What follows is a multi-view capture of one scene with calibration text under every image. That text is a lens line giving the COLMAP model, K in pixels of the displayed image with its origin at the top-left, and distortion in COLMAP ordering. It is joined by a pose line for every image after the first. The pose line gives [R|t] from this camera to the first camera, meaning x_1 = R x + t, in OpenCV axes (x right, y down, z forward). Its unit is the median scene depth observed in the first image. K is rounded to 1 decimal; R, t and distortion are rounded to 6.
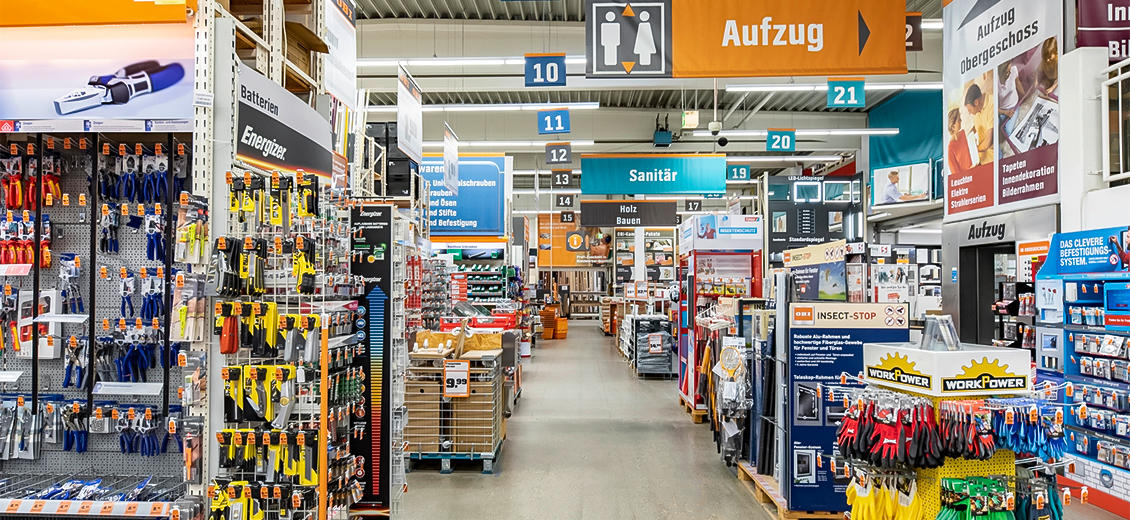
lens RADIAL K [[676.5, 0, 547.4], [0, 676.5, 282.3], [0, 0, 1]] dist [0.003977, 0.001056]
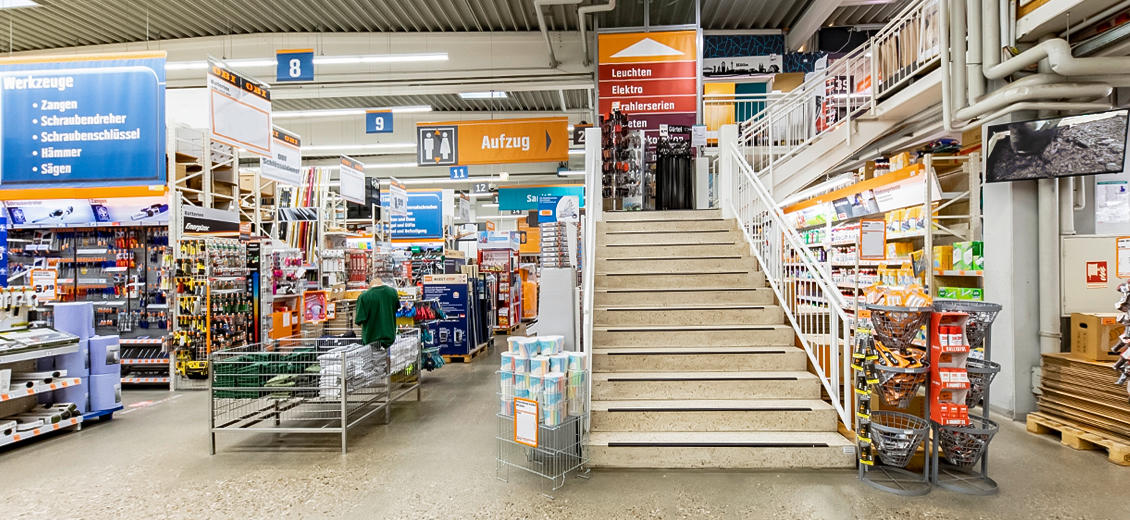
lens RADIAL K [[519.9, 0, 570.2], [0, 519.9, 265.8], [0, 0, 1]] dist [0.001830, 0.000194]
pose [[0.999160, -0.020548, -0.035460, 1.312996], [0.020813, 0.999758, 0.007101, -0.007197], [0.035305, -0.007833, 0.999346, -1.273998]]
